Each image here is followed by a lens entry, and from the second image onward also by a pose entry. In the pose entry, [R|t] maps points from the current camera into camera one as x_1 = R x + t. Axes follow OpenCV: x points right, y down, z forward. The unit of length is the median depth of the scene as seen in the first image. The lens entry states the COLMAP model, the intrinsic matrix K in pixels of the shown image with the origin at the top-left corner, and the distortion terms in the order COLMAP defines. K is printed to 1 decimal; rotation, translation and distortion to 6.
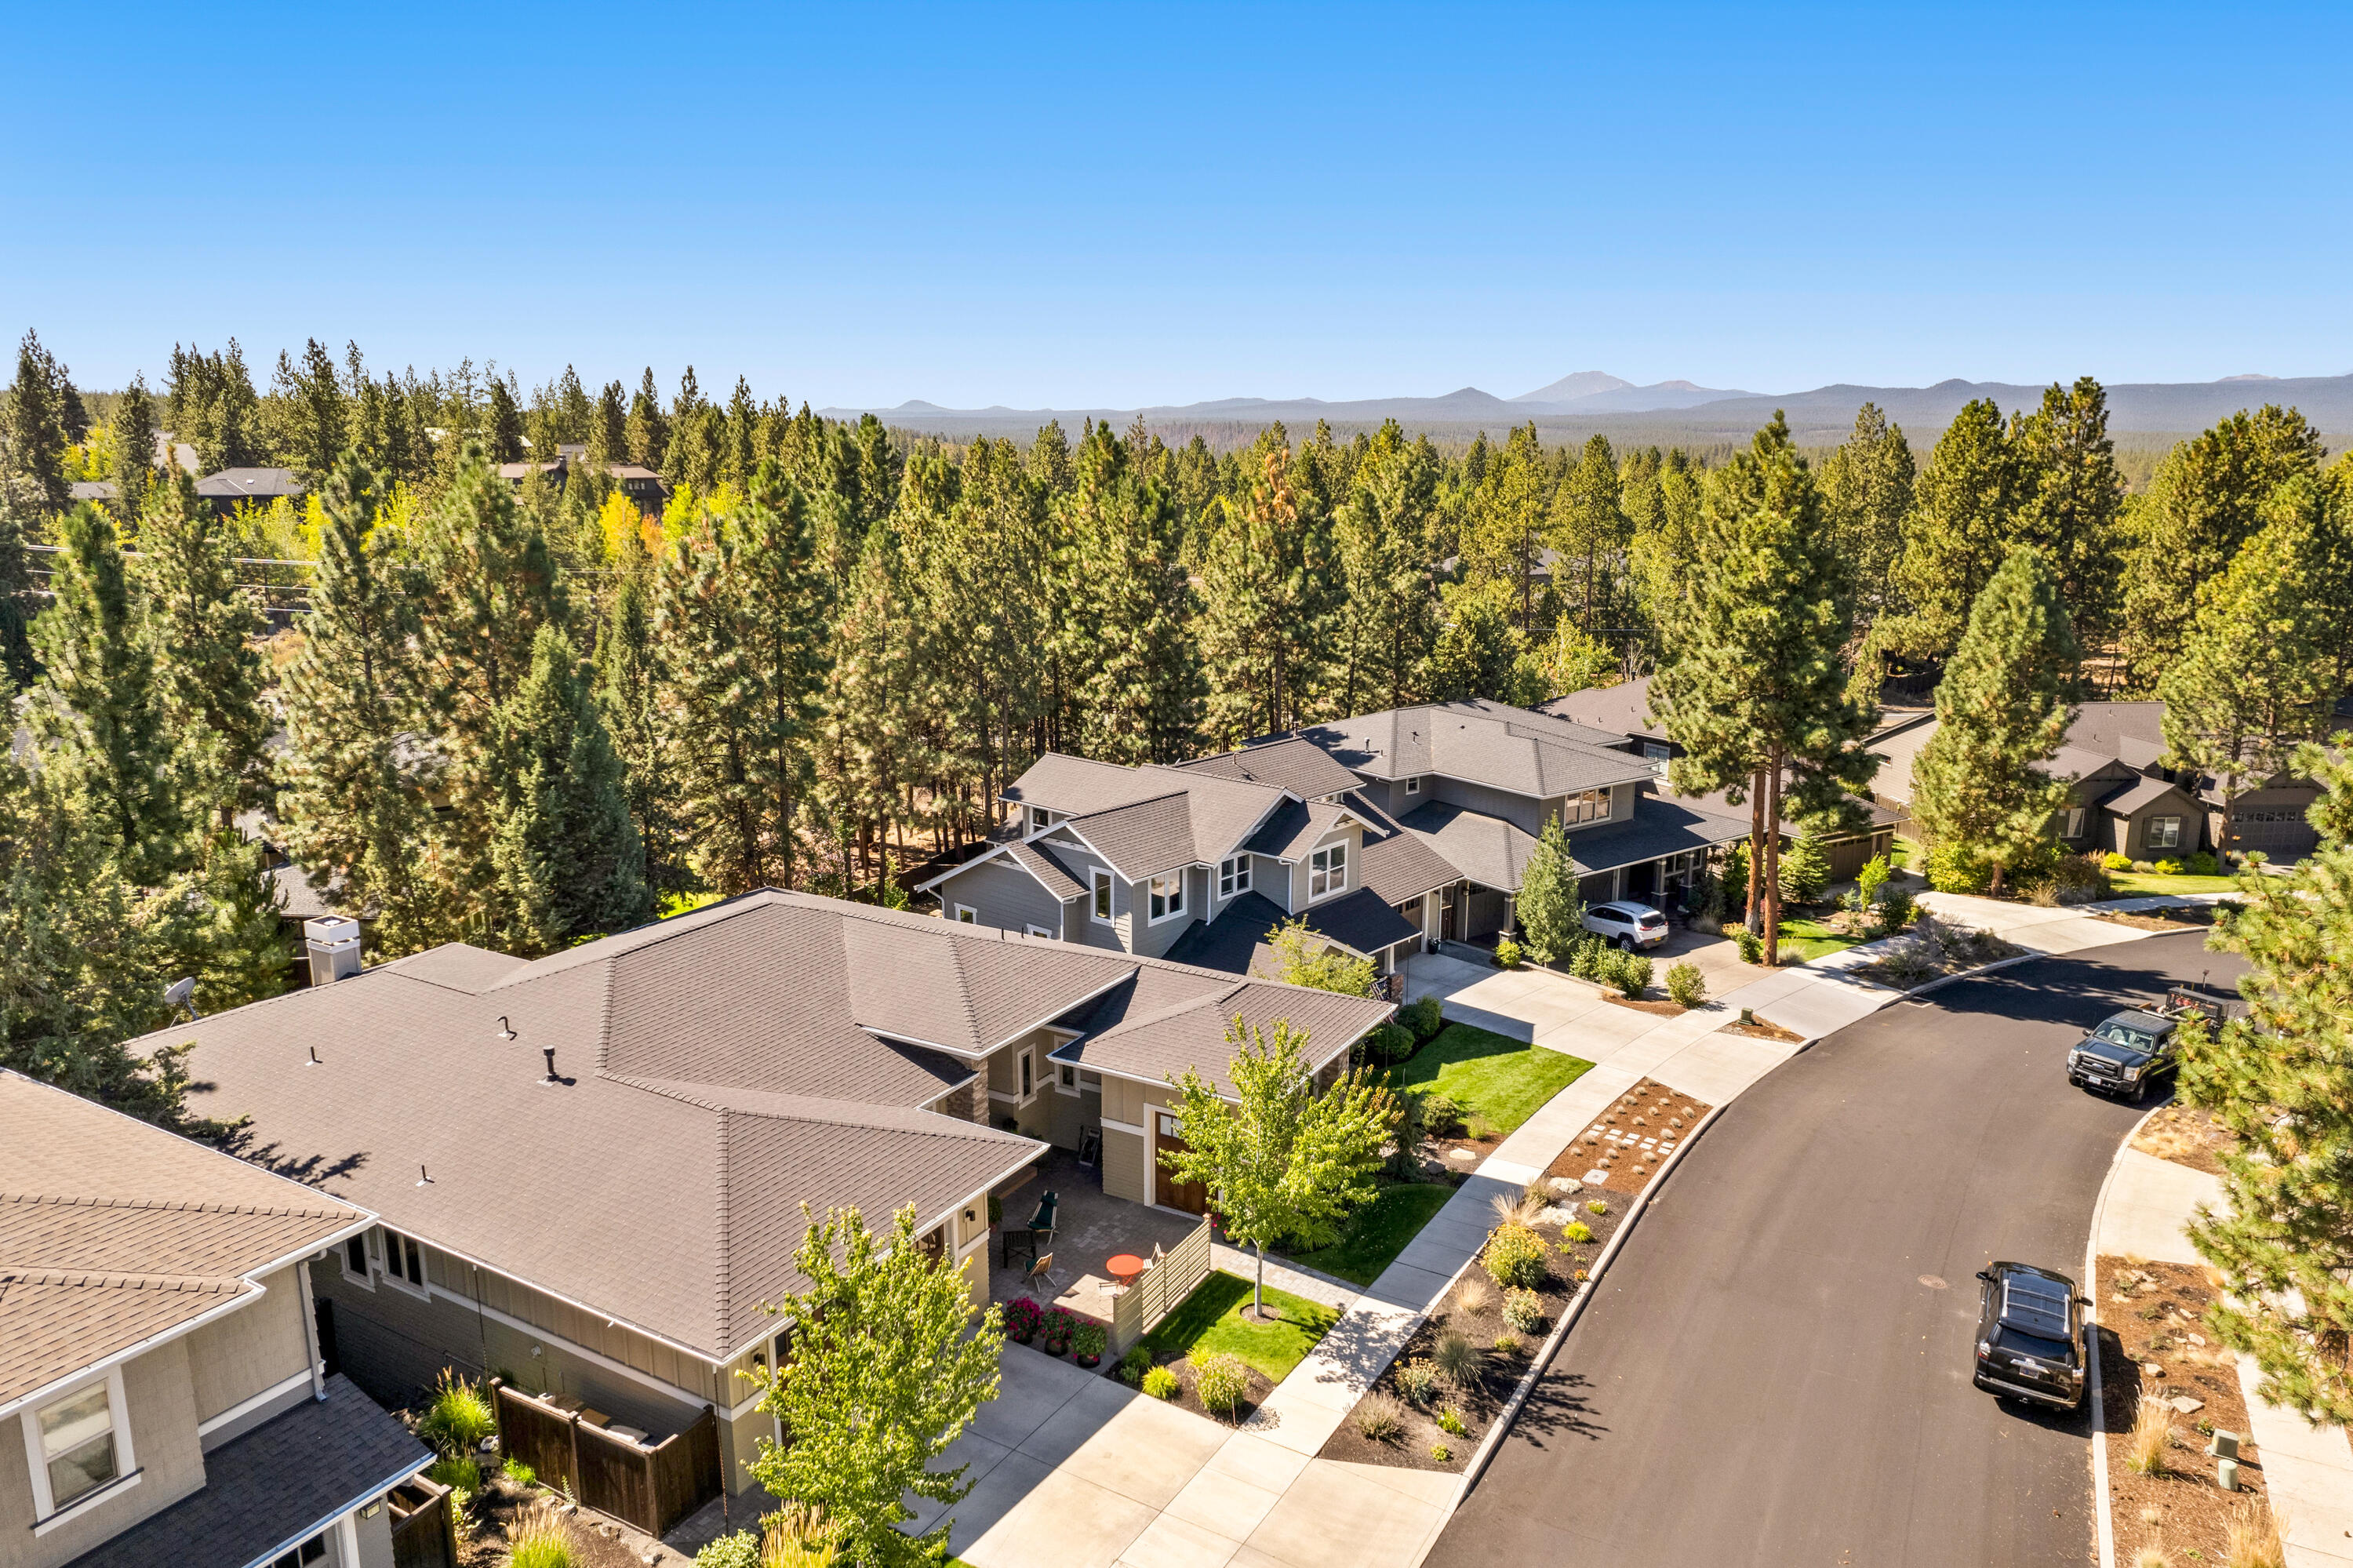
lens RADIAL K [[1529.8, 0, 1196.5], [0, 1529.8, 785.5], [0, 0, 1]] dist [-0.076139, 0.079550]
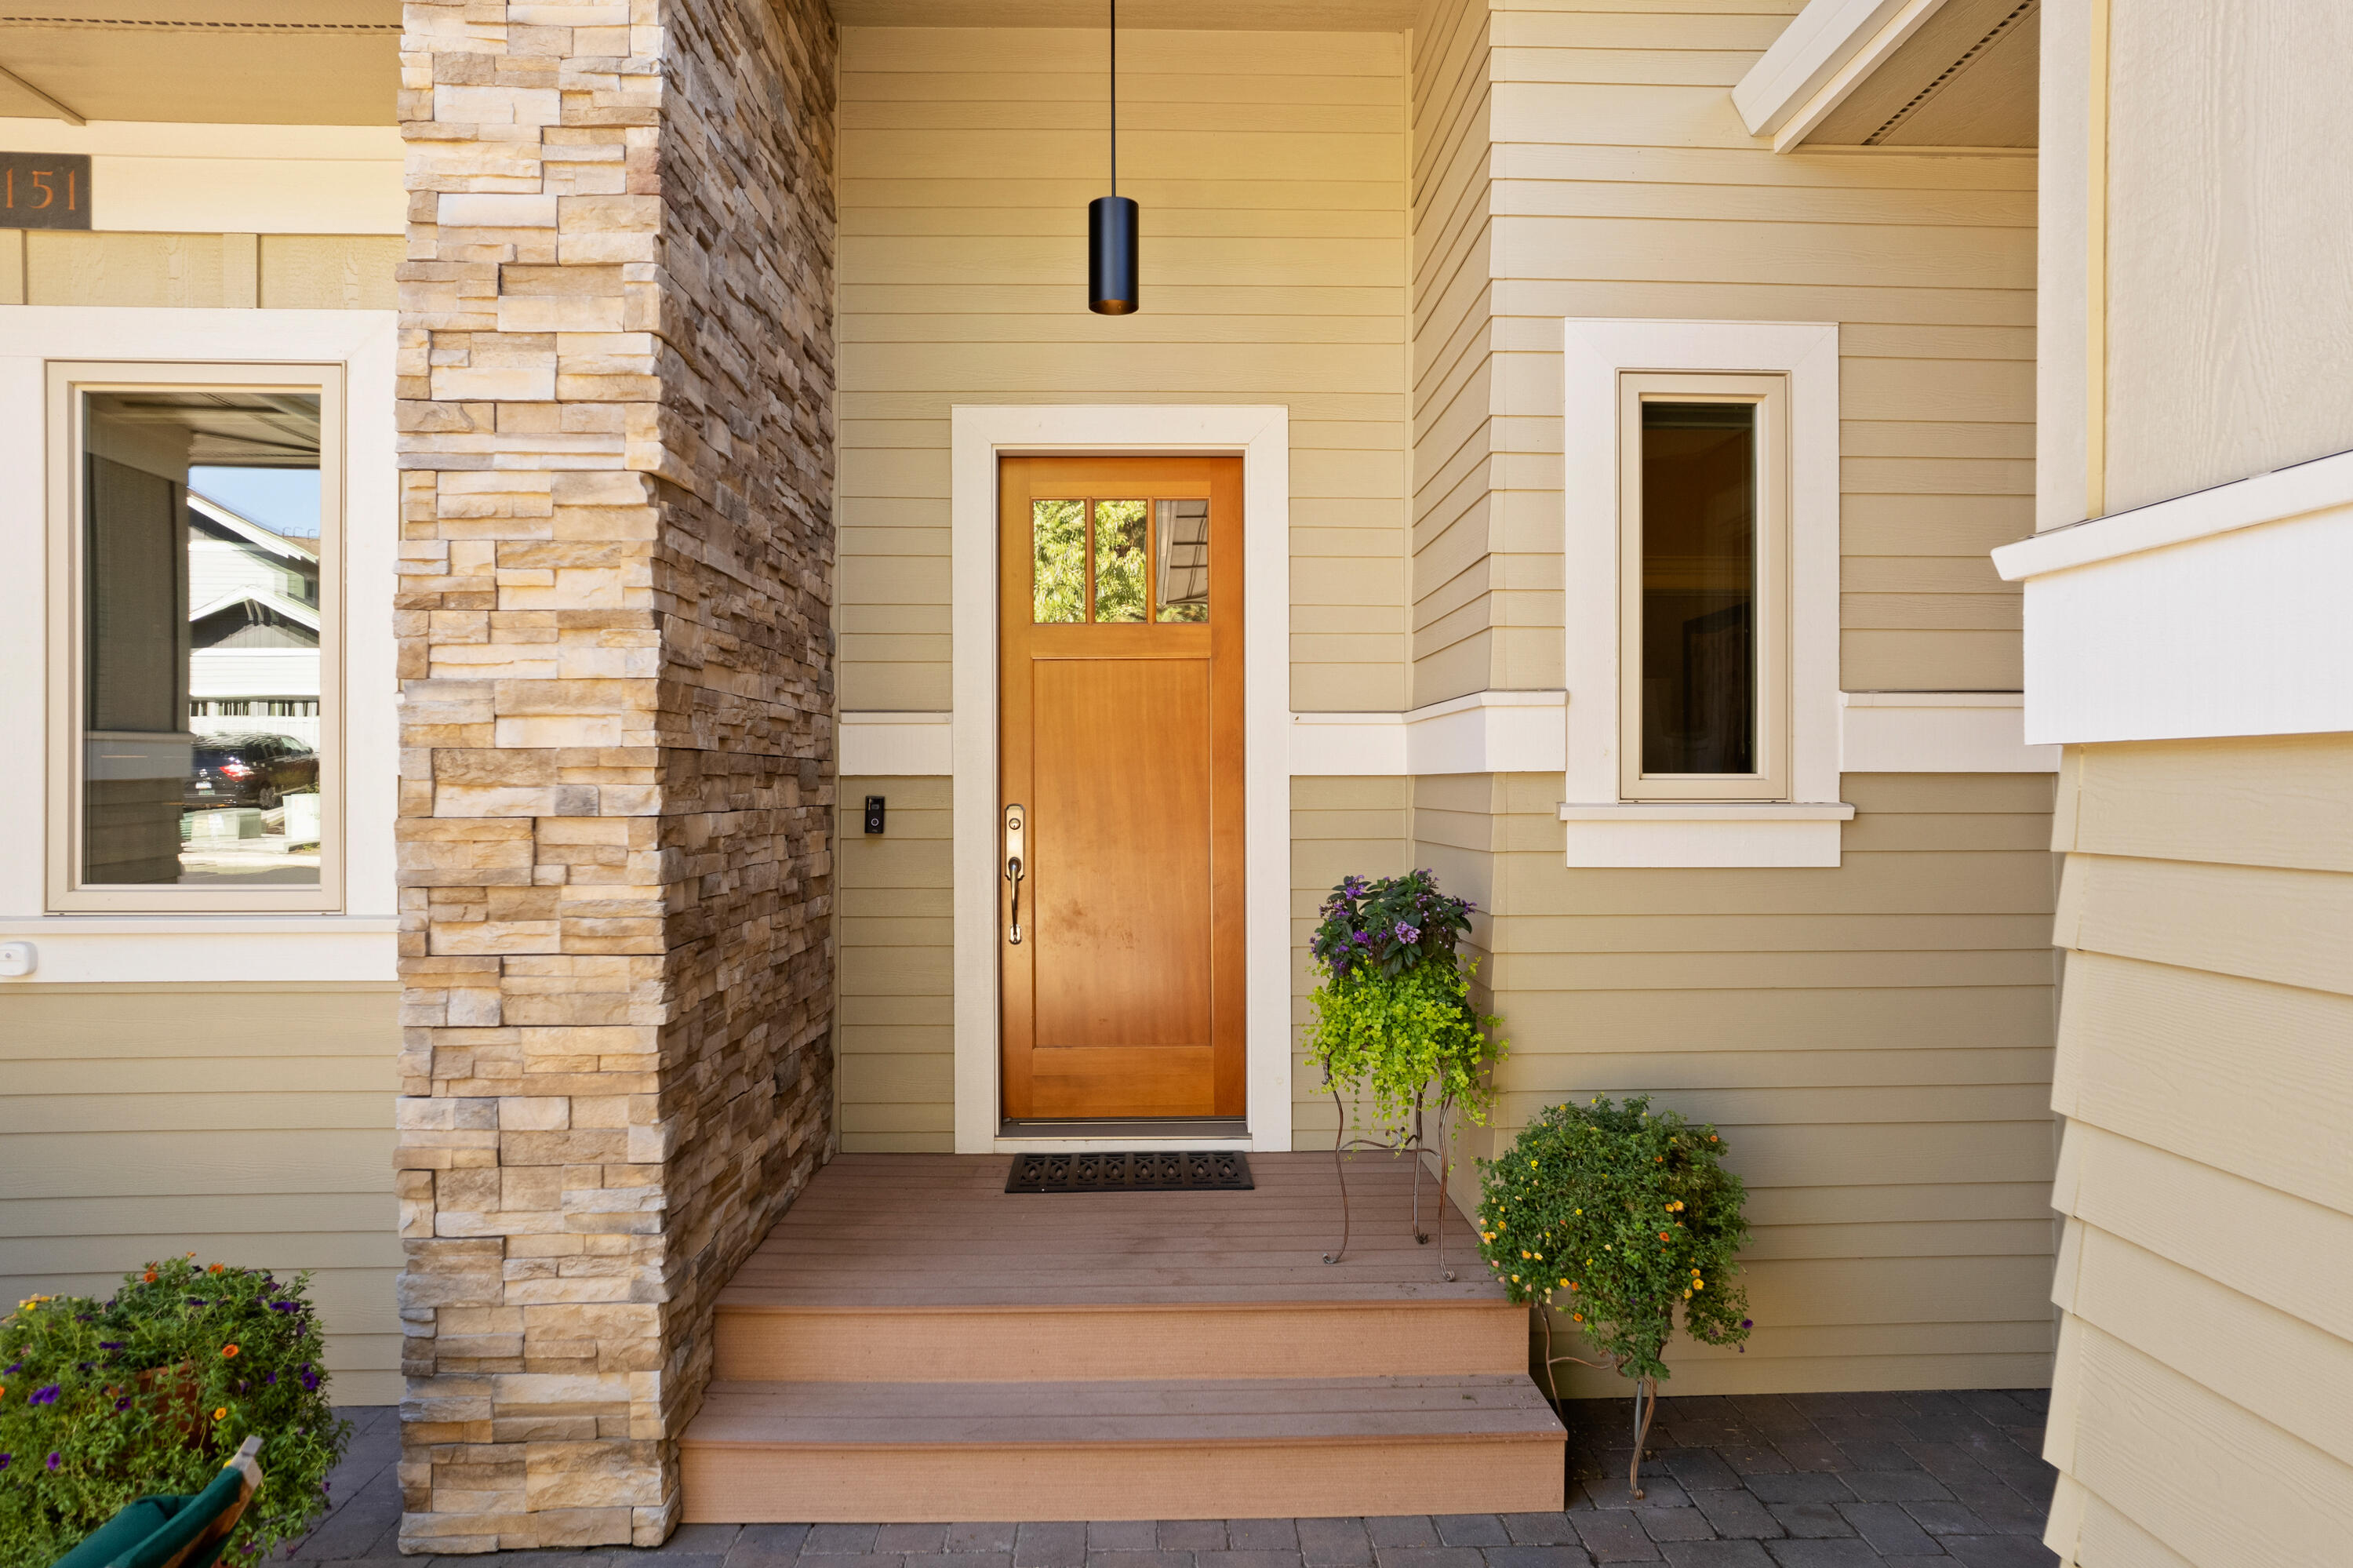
lens RADIAL K [[1529.8, 0, 1196.5], [0, 1529.8, 785.5], [0, 0, 1]] dist [-0.076139, 0.079550]
pose [[0.515274, -0.014459, -0.856904, -0.036865], [-0.173891, 0.977296, -0.121055, 0.237982], [0.839199, 0.211384, 0.501061, 0.971238]]
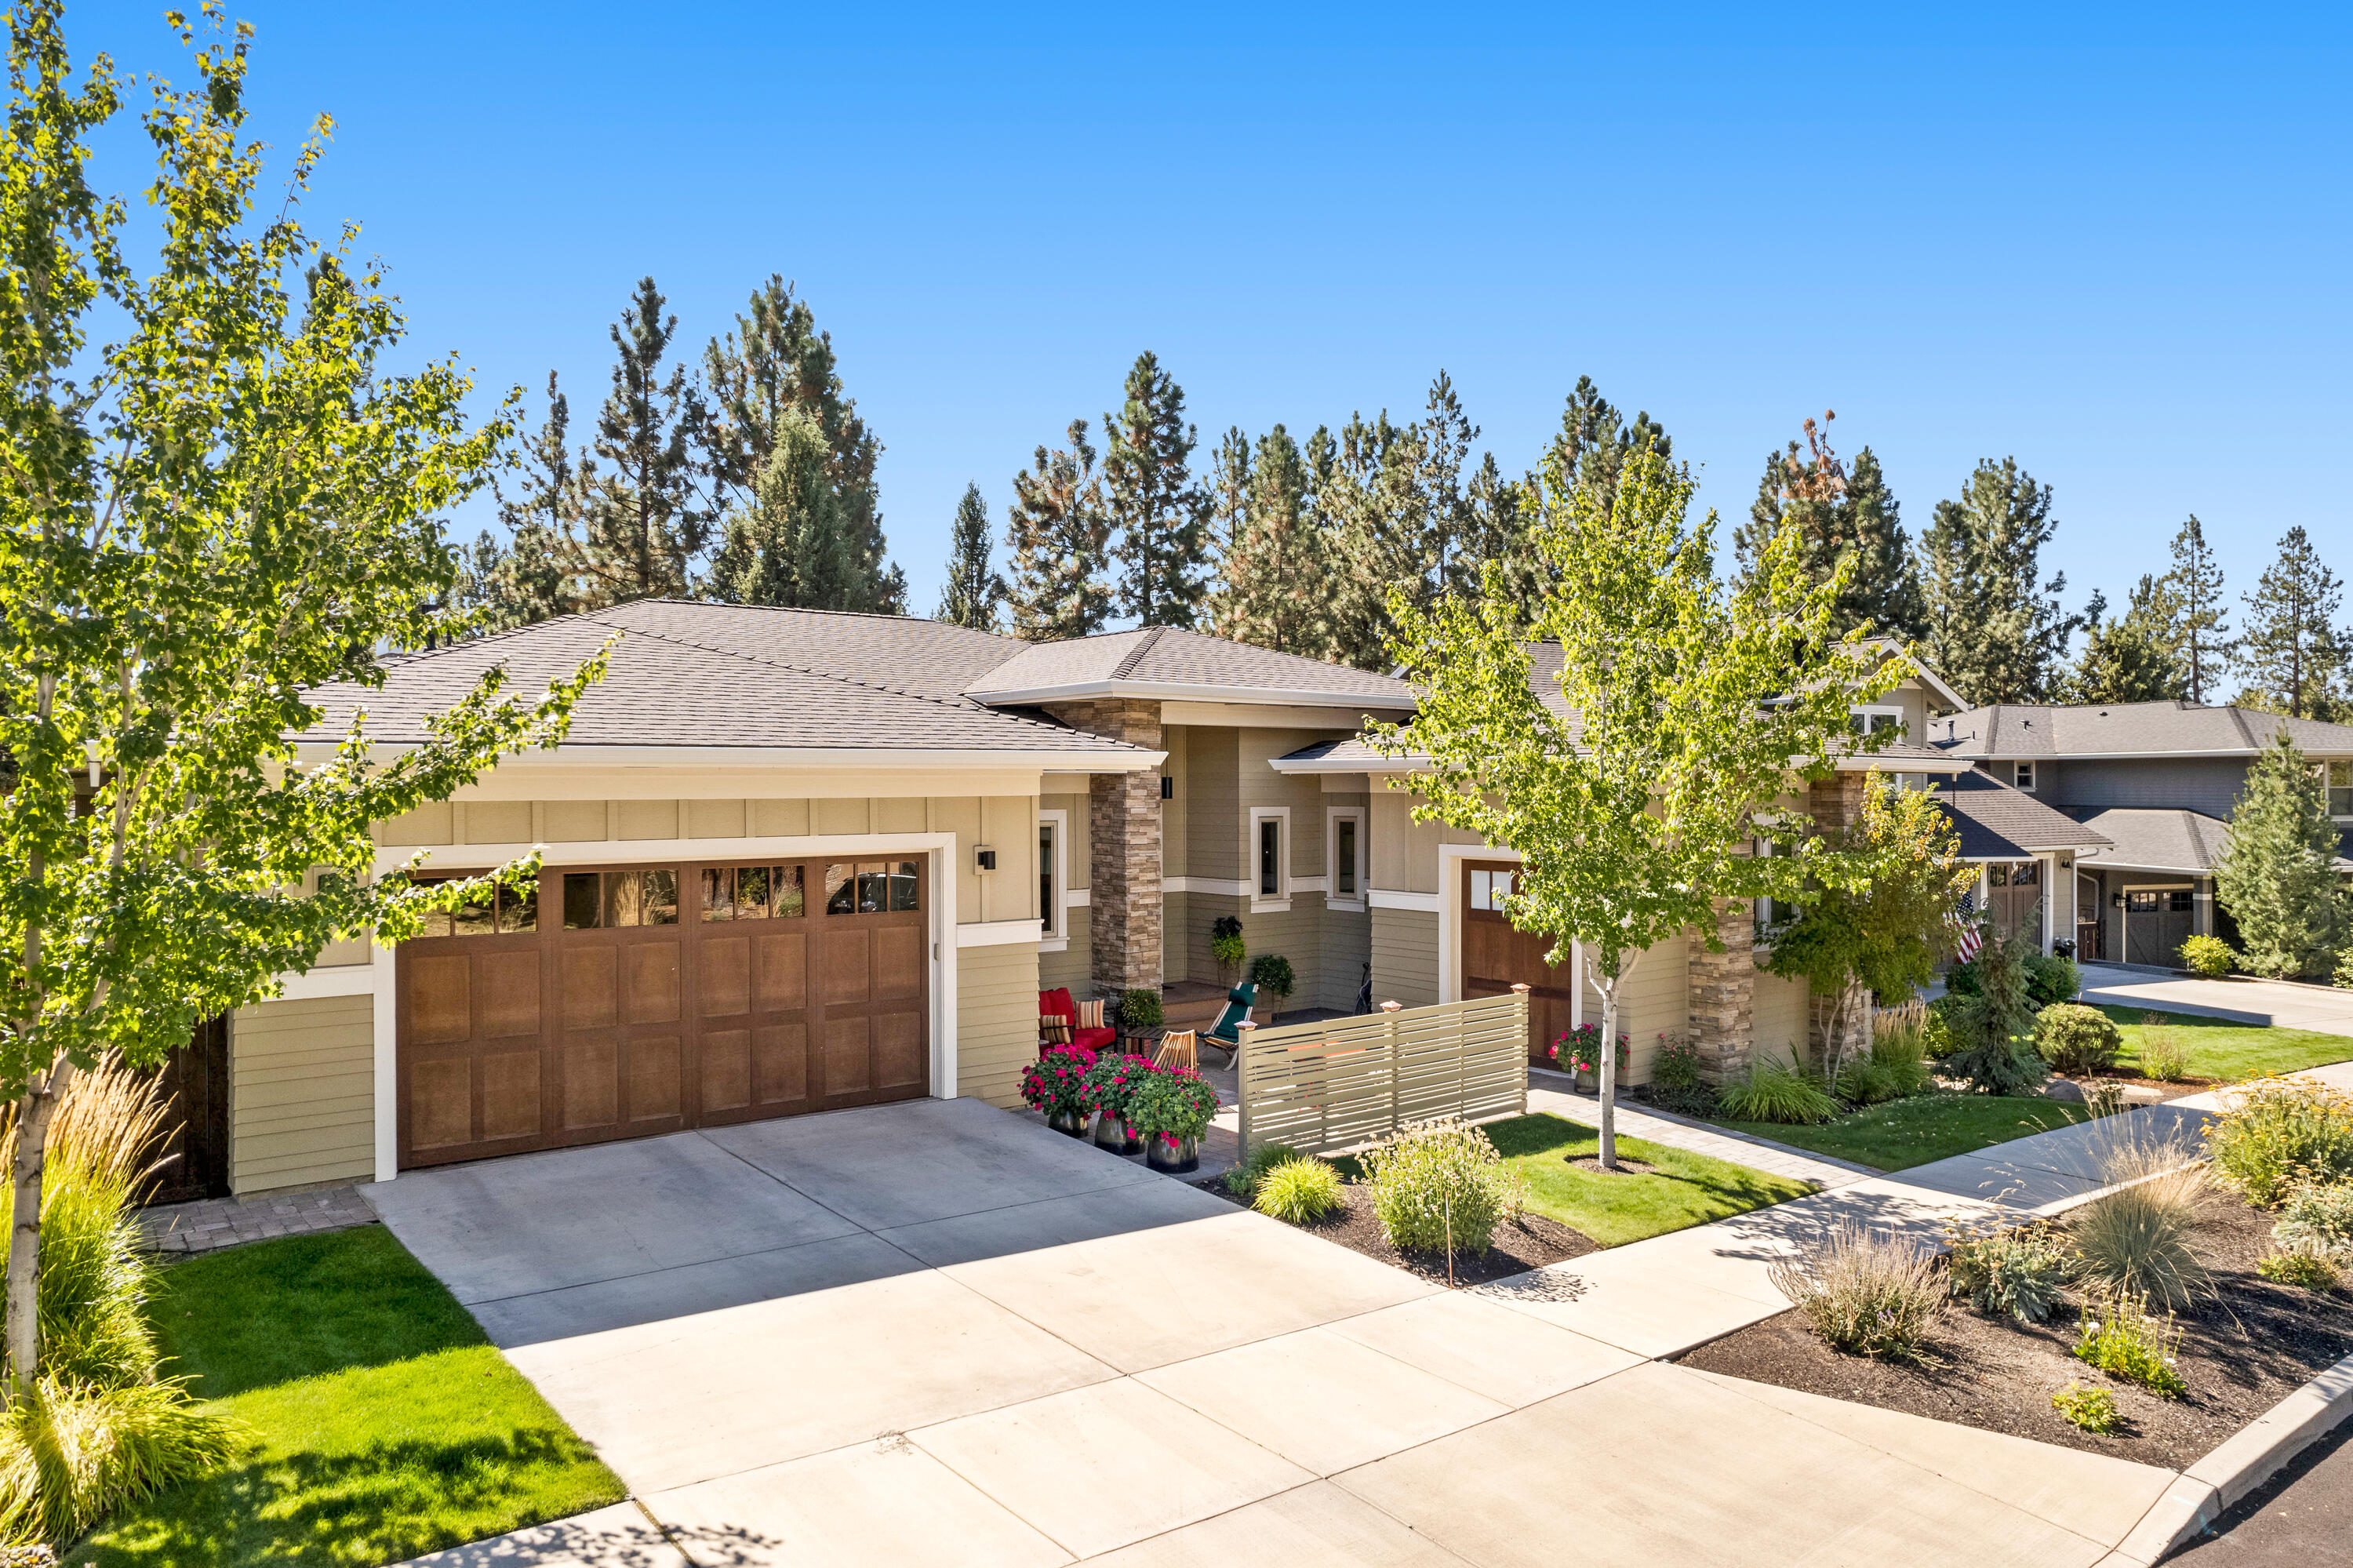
lens RADIAL K [[1529.8, 0, 1196.5], [0, 1529.8, 785.5], [0, 0, 1]] dist [-0.076139, 0.079550]
pose [[0.930868, -0.010512, -0.365205, 0.080549], [-0.067148, 0.977637, -0.199291, 0.298247], [0.359133, 0.210036, 0.909345, 0.480846]]
